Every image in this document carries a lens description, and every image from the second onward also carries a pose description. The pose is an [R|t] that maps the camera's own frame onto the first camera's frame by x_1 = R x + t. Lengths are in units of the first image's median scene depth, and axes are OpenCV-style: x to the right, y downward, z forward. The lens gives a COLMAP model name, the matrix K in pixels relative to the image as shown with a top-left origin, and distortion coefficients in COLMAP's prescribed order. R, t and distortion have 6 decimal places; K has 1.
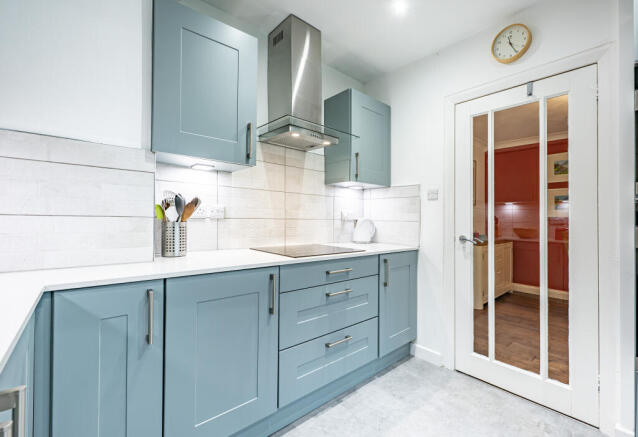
lens RADIAL K [[274.9, 0, 334.6], [0, 274.9, 209.7], [0, 0, 1]] dist [0.003955, 0.001166]
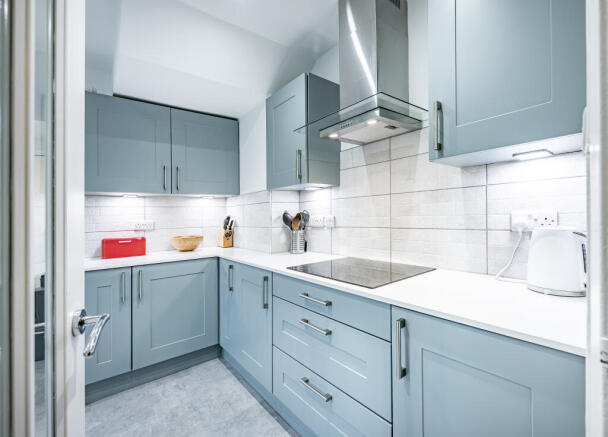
lens RADIAL K [[280.9, 0, 316.6], [0, 280.9, 208.3], [0, 0, 1]] dist [-0.002954, -0.000046]
pose [[-0.060972, -0.039337, -0.997364, 0.663381], [0.058161, 0.997385, -0.042893, -0.000487], [0.996444, -0.060623, -0.058525, 0.858992]]
